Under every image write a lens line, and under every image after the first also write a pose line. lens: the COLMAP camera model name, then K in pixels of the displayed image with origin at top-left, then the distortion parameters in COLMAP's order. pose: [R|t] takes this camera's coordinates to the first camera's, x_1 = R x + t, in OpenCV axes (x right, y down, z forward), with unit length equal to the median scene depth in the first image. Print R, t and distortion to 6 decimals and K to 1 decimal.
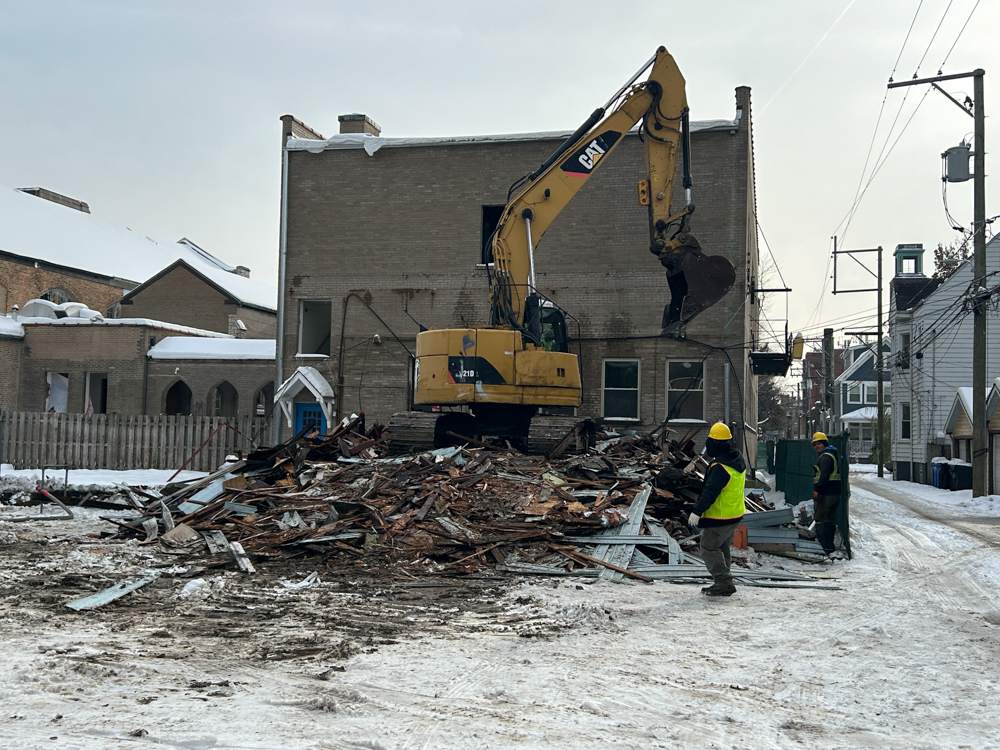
lens RADIAL K [[1022.5, 0, 500.0], [0, 1022.5, 375.0], [0, 0, 1]] dist [0.082299, -0.154867]
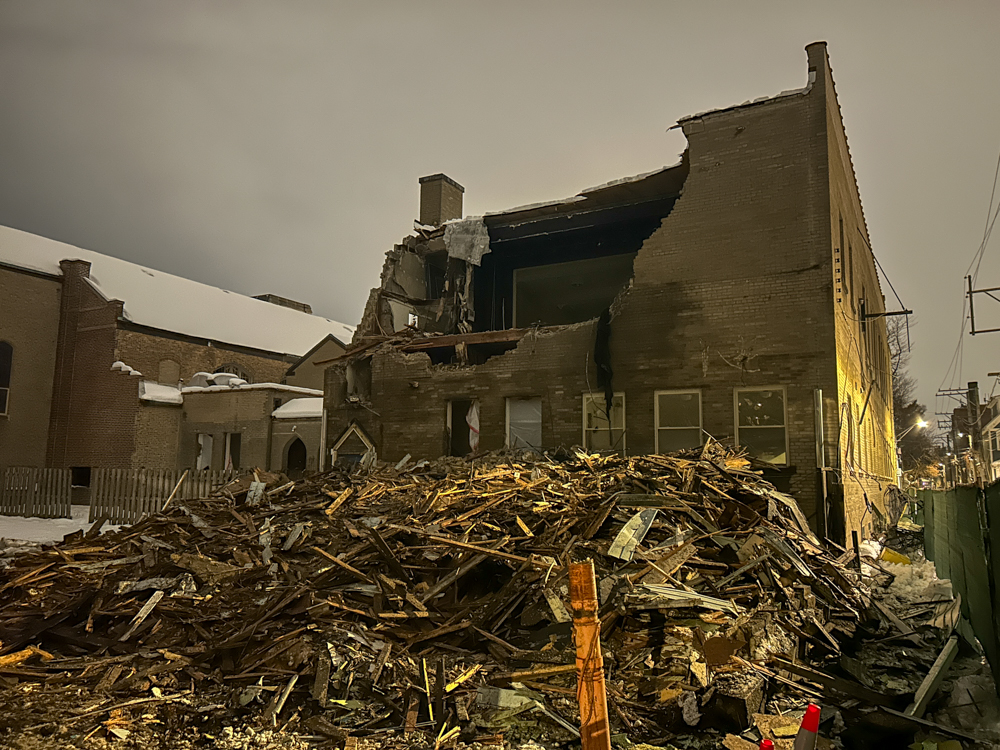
lens RADIAL K [[755.2, 0, 500.0], [0, 755.2, 375.0], [0, 0, 1]] dist [0.043735, -0.008438]
pose [[0.969186, -0.046484, -0.241903, 0.111606], [0.025666, 0.995745, -0.088511, 0.019231], [0.244988, 0.079575, 0.966255, 0.332169]]
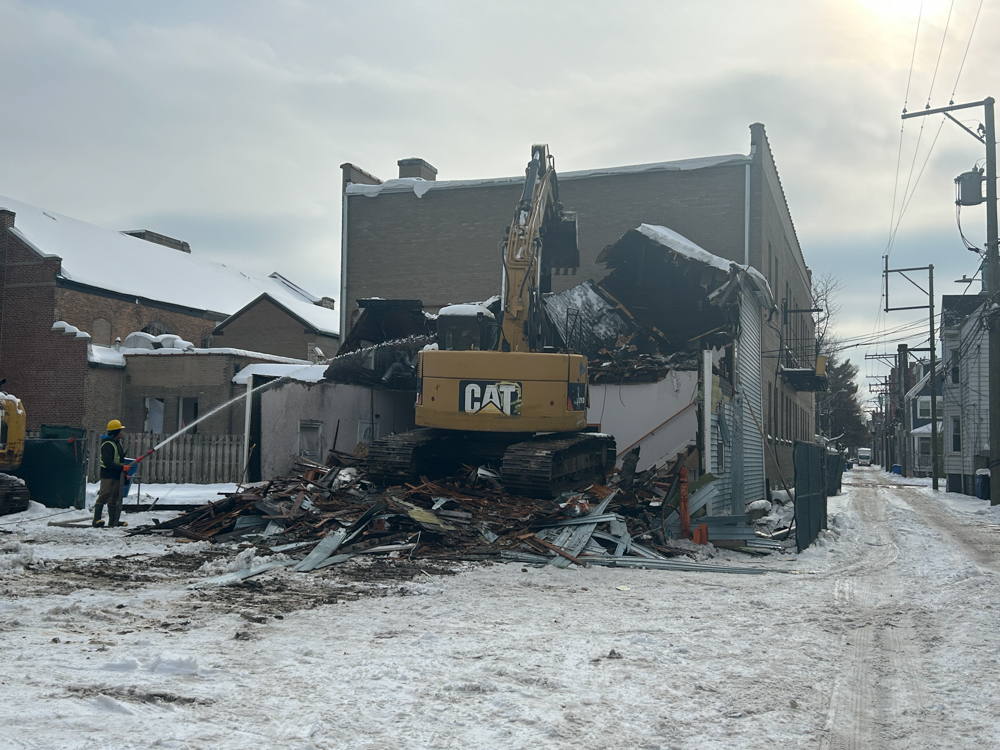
lens RADIAL K [[991.8, 0, 500.0], [0, 991.8, 375.0], [0, 0, 1]] dist [0.121369, -0.260184]
pose [[0.995774, -0.015243, -0.090566, 0.050679], [0.013383, 0.999688, -0.021113, 0.000994], [0.090859, 0.019812, 0.995667, -0.053452]]
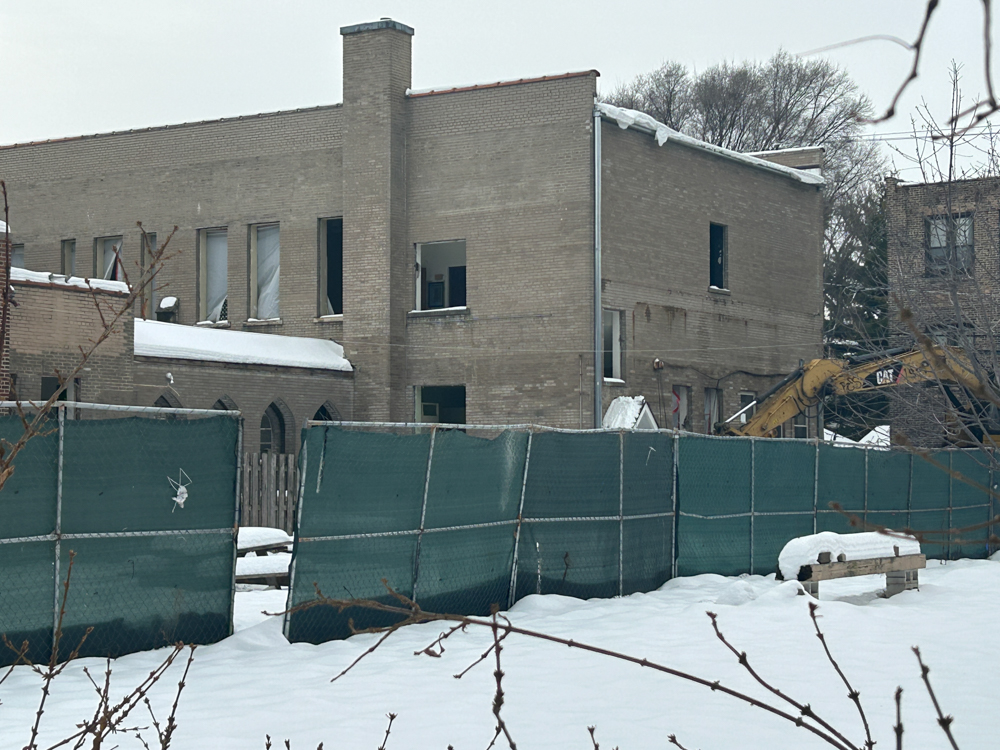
lens RADIAL K [[1944.5, 0, 500.0], [0, 1944.5, 375.0], [0, 0, 1]] dist [-0.013812, -0.015414]
pose [[0.306759, 0.020886, 0.951558, -1.563976], [-0.045200, 0.998951, -0.007355, -0.007593], [-0.950713, -0.040754, 0.307382, 0.584500]]
